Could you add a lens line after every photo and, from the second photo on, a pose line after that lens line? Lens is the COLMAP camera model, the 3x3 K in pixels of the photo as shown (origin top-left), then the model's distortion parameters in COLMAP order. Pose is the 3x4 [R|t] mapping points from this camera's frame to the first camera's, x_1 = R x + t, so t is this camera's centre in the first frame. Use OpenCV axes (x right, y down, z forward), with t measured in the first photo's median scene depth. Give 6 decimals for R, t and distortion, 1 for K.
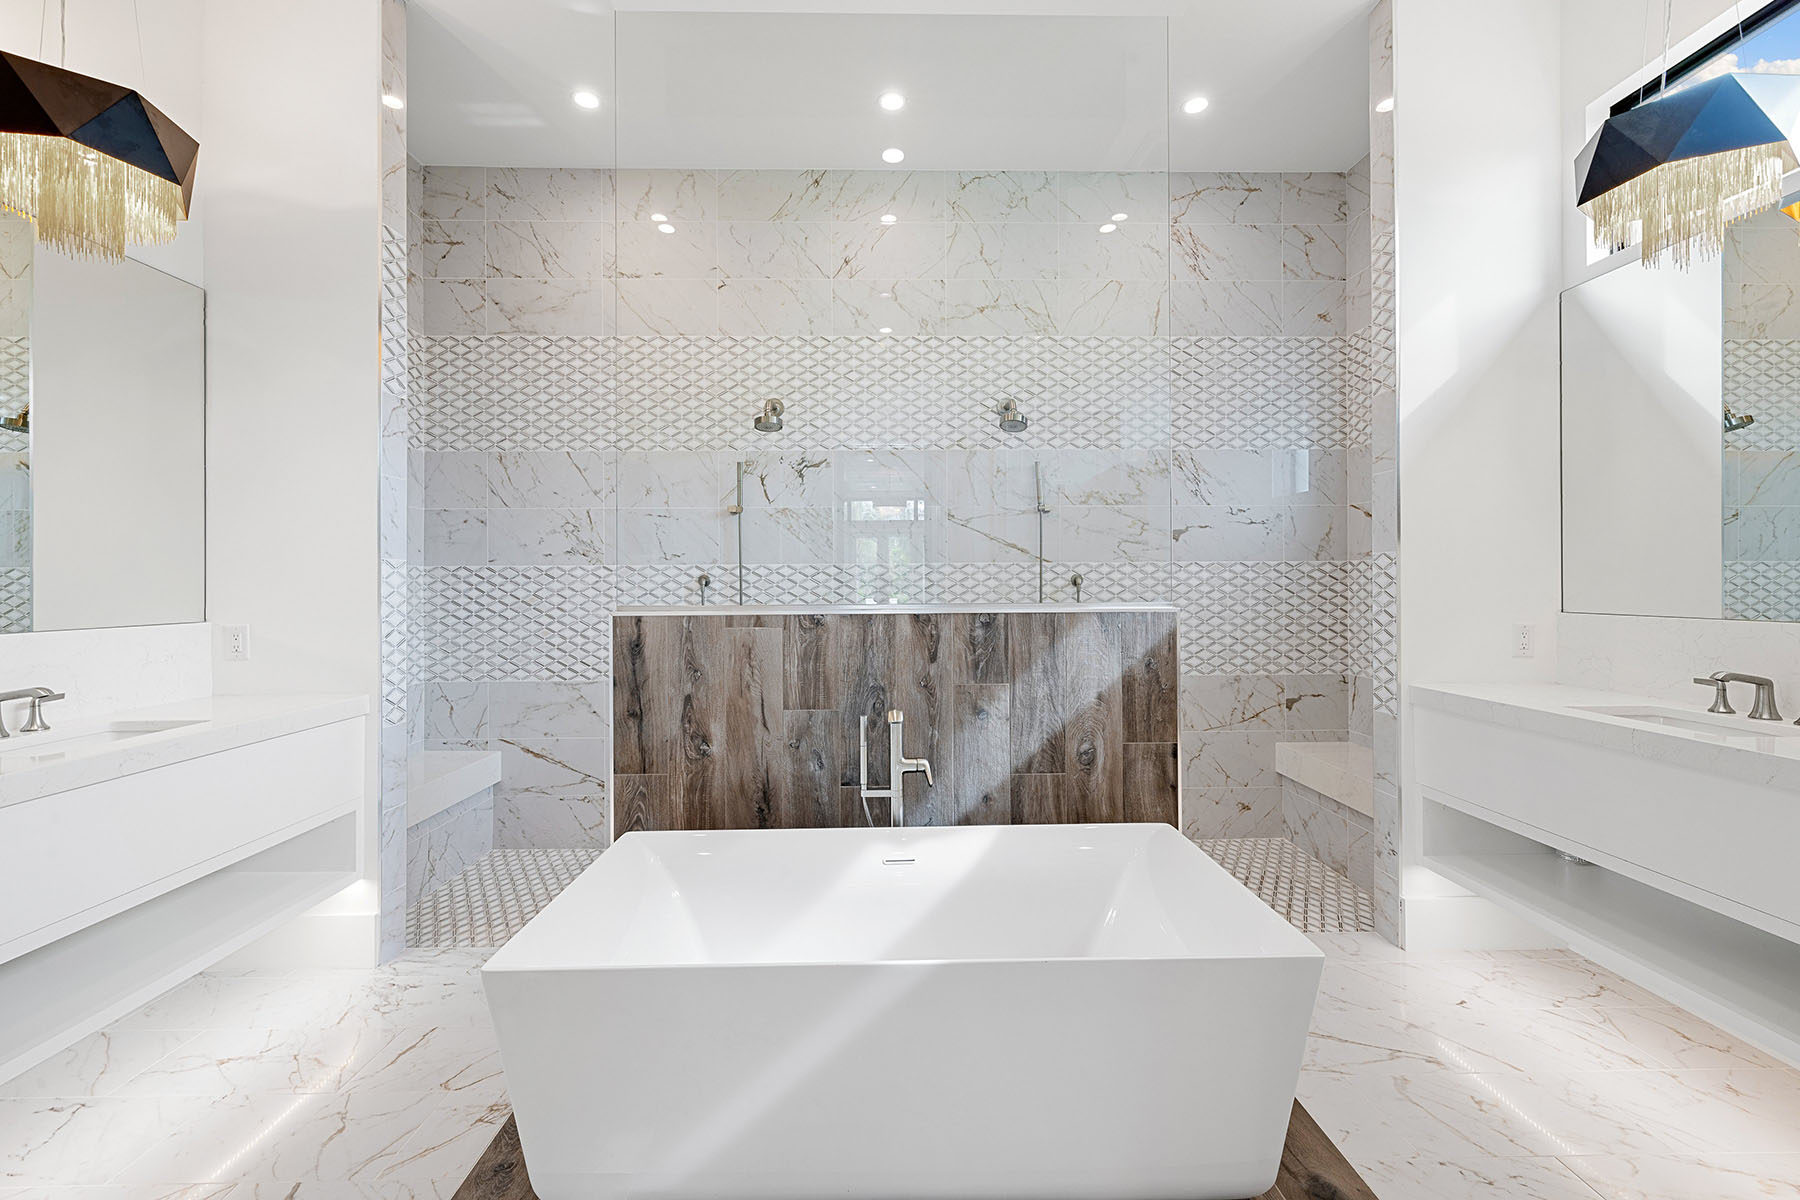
lens RADIAL K [[760.2, 0, 900.8], [0, 760.2, 584.3], [0, 0, 1]] dist [-0.000235, 0.000214]
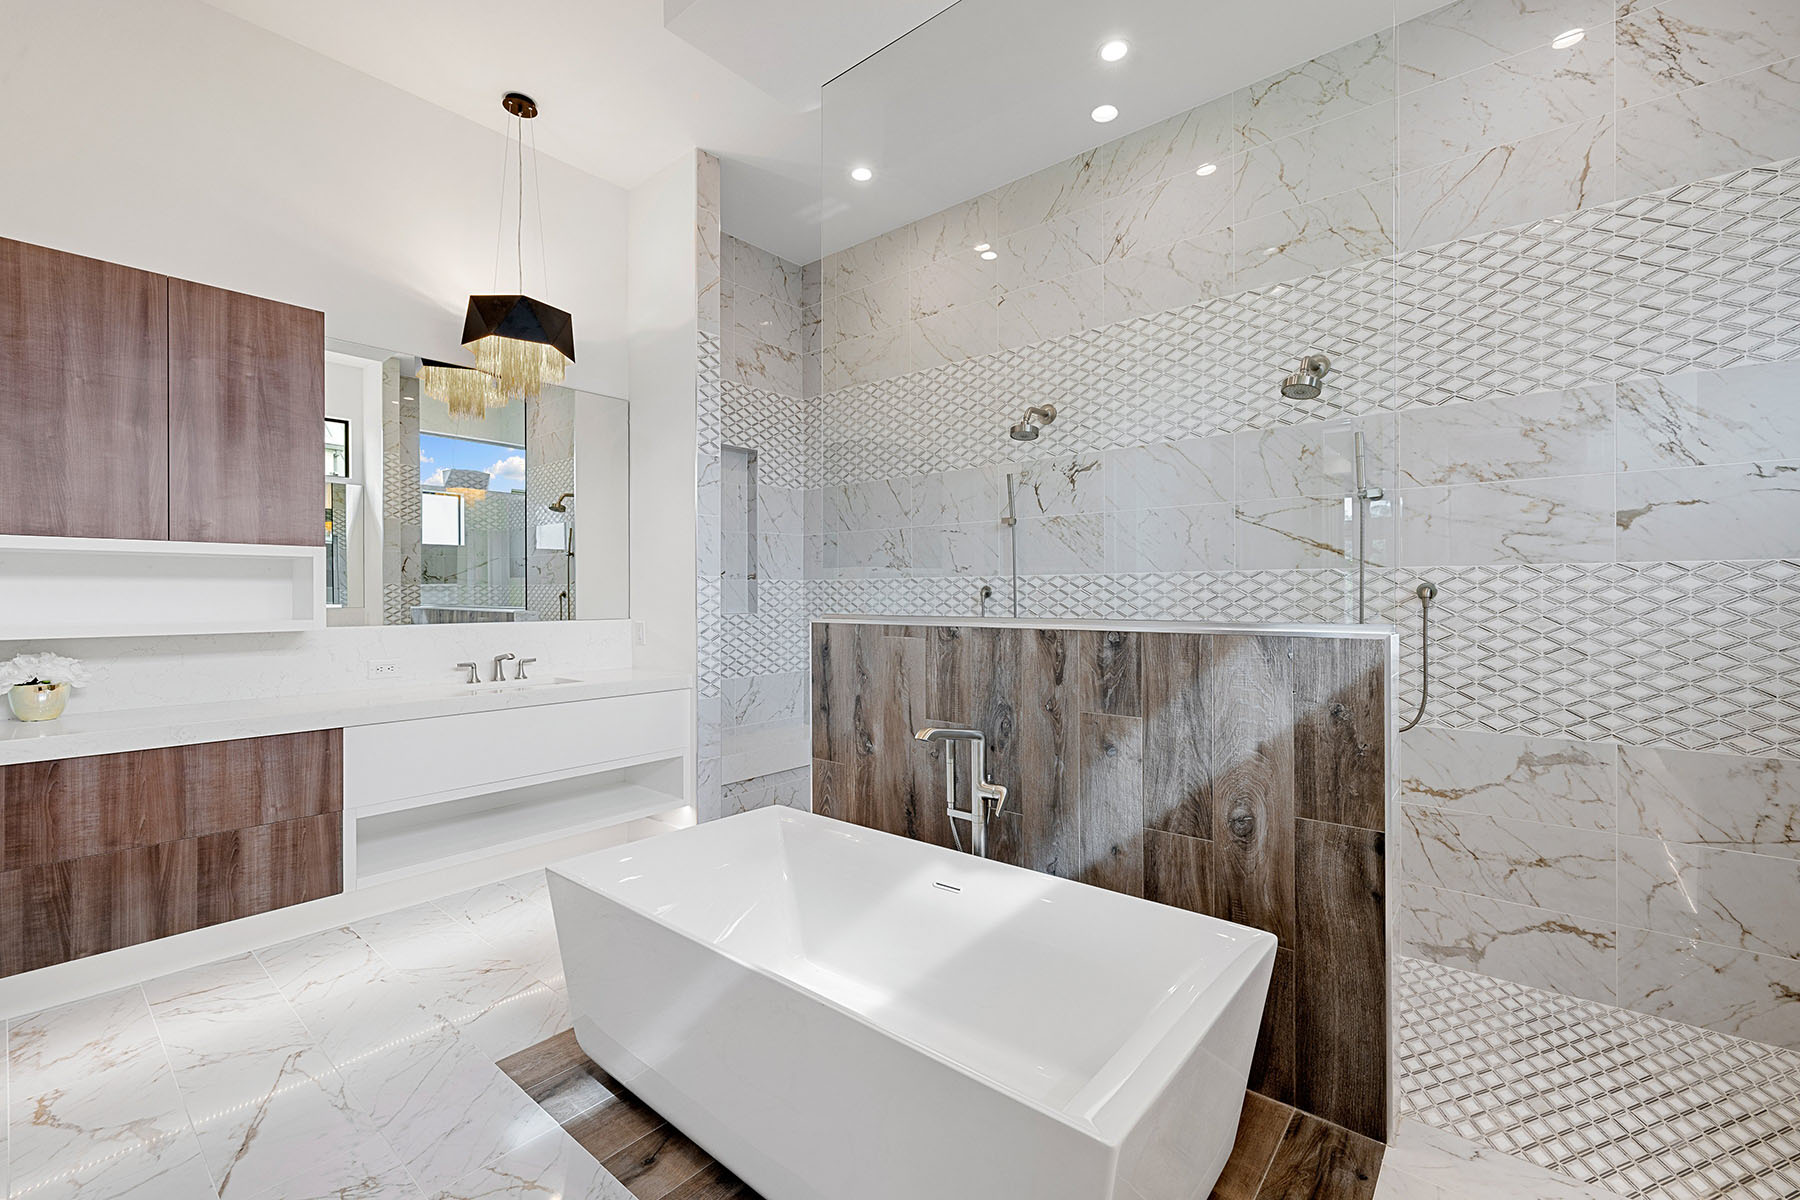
lens RADIAL K [[762.6, 0, 900.0], [0, 762.6, 600.0], [0, 0, 1]] dist [0.000773, 0.000445]
pose [[0.749818, 0.008535, -0.661589, 0.387629], [-0.003243, 0.999952, 0.009224, -0.003075], [0.661636, -0.004771, 0.749810, 0.162857]]
